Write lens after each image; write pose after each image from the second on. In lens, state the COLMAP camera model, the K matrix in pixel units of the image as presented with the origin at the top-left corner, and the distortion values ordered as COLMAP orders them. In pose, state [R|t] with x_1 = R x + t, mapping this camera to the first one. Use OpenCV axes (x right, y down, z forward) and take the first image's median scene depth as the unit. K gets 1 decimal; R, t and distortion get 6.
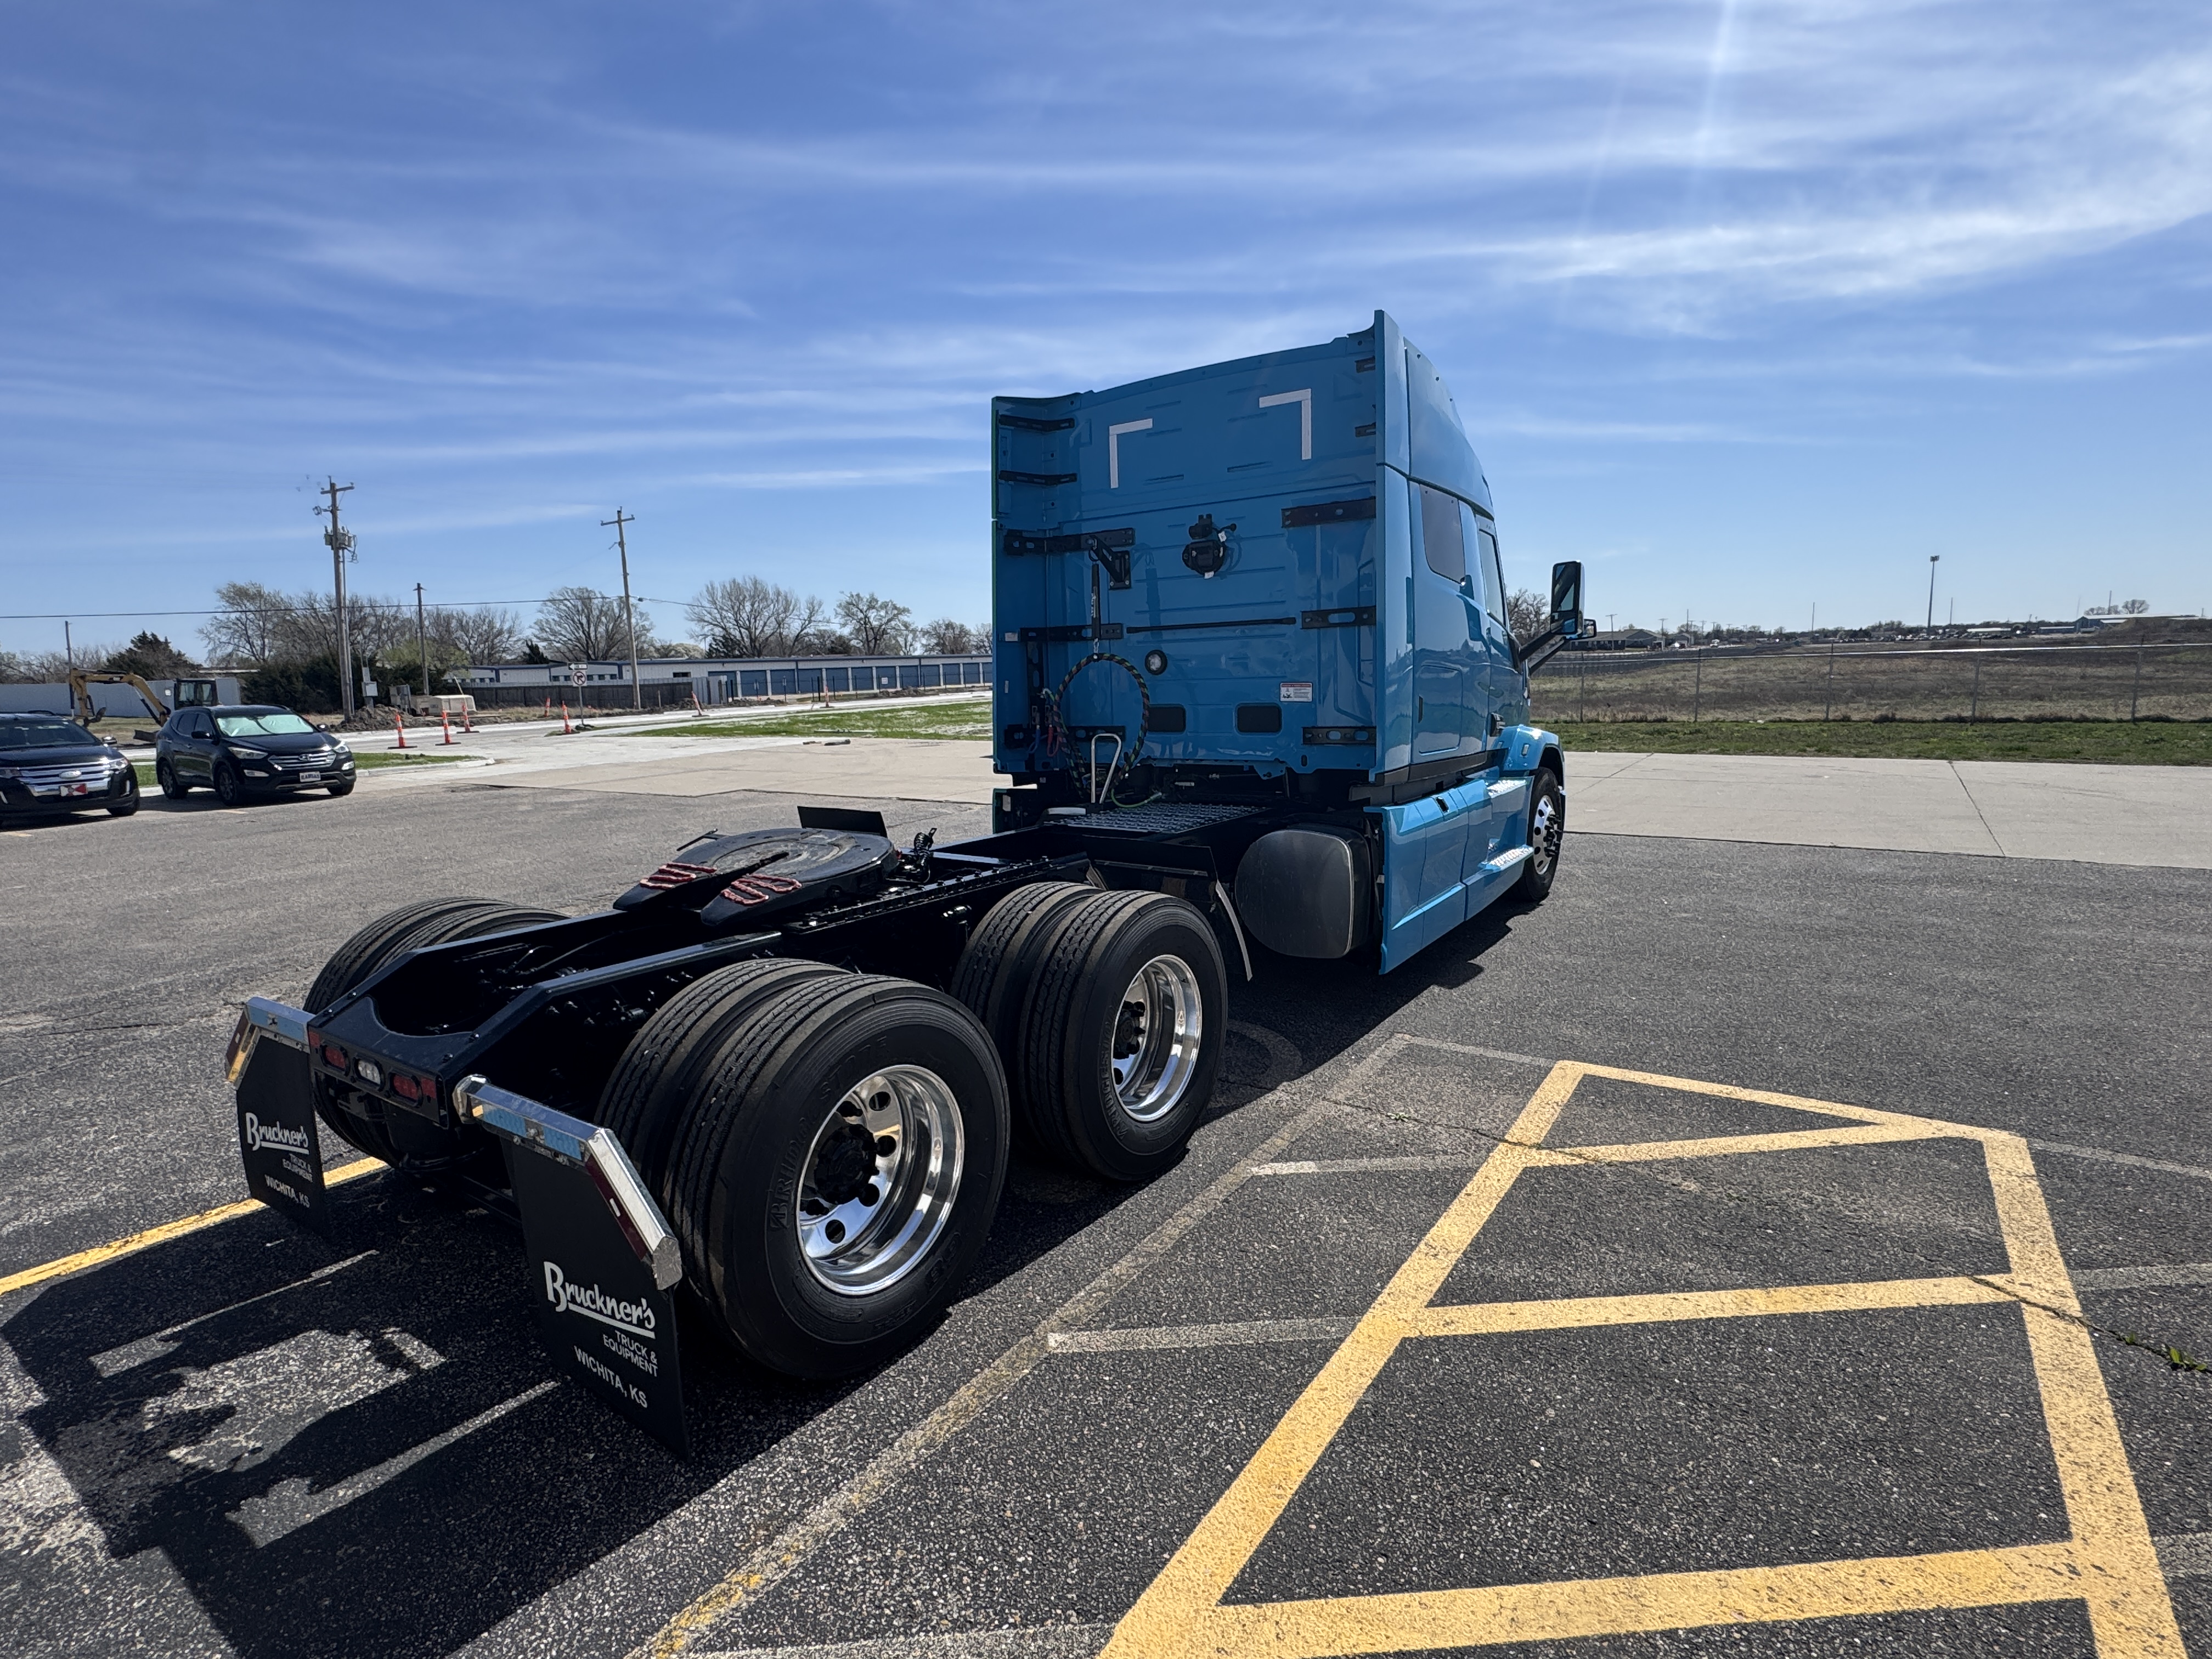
lens RADIAL K [[1117.9, 0, 1106.0], [0, 1117.9, 829.5], [0, 0, 1]] dist [-0.001229, -0.001164]
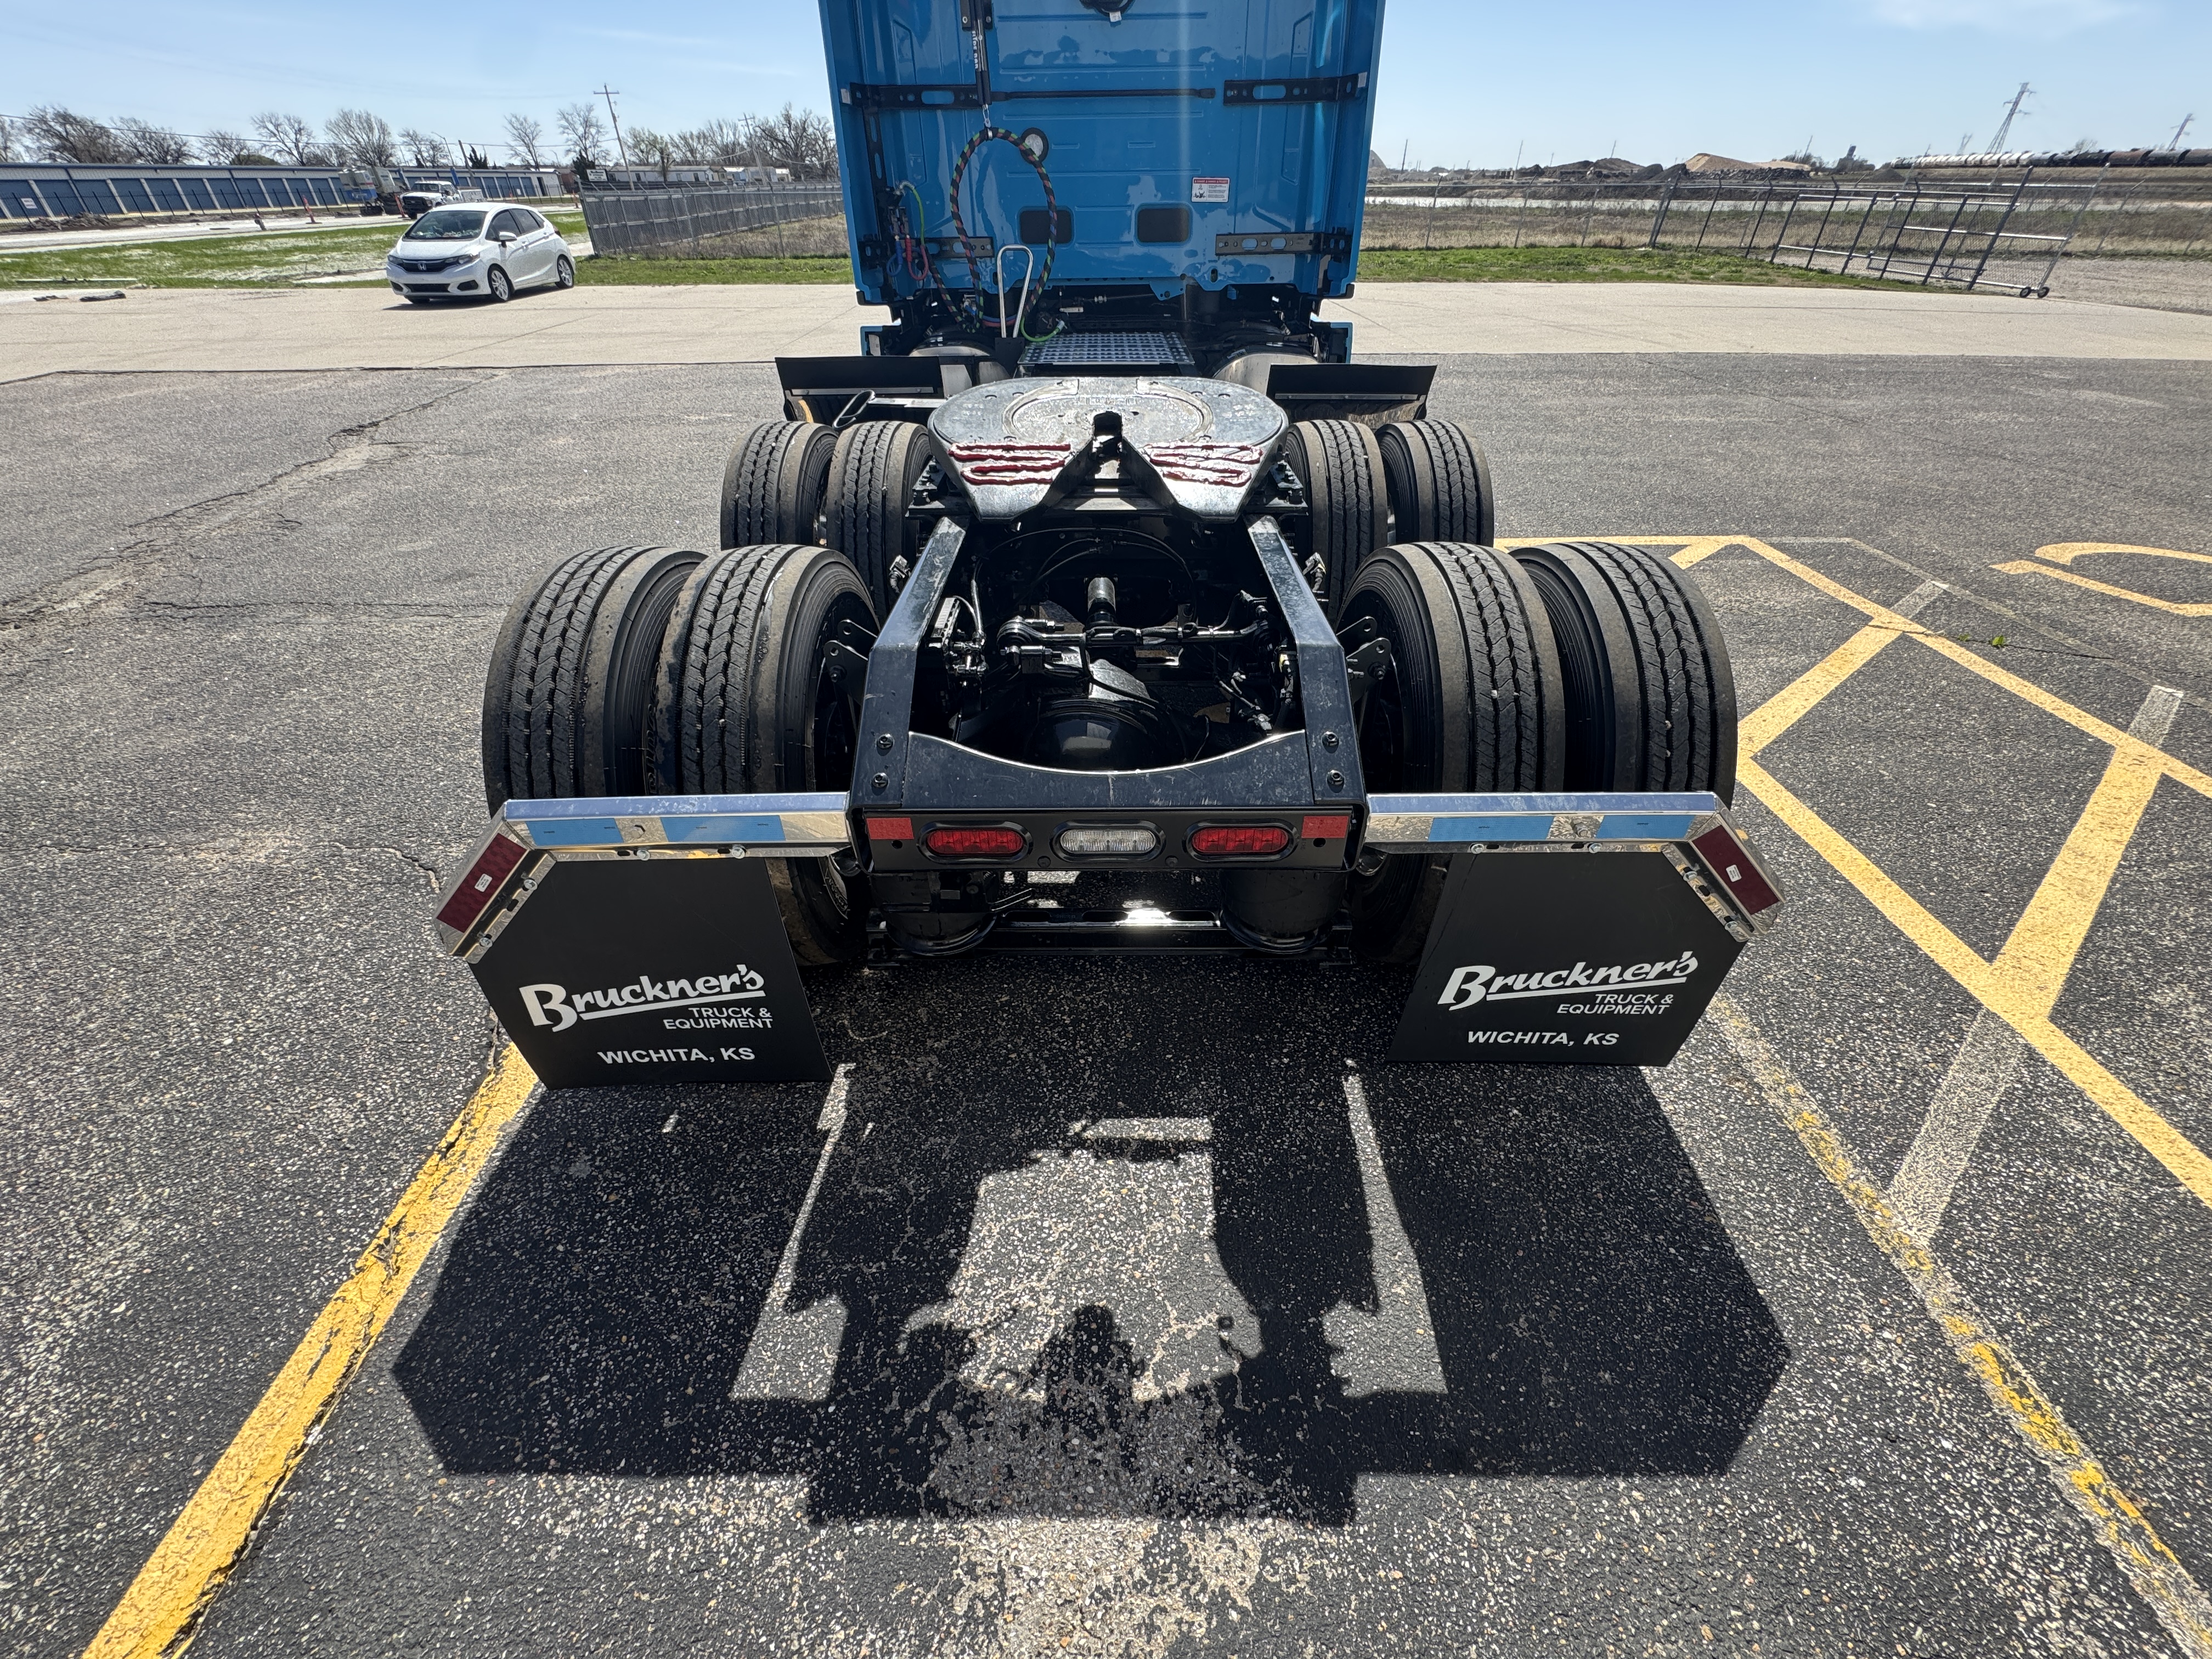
lens RADIAL K [[861.2, 0, 1106.0], [0, 861.2, 829.5], [0, 0, 1]] dist [-0.003282, -0.000254]
pose [[0.816056, -0.327169, 0.476459, -0.840465], [0.064781, 0.870943, 0.487096, -0.022206], [-0.574331, -0.366632, 0.731932, 0.625142]]
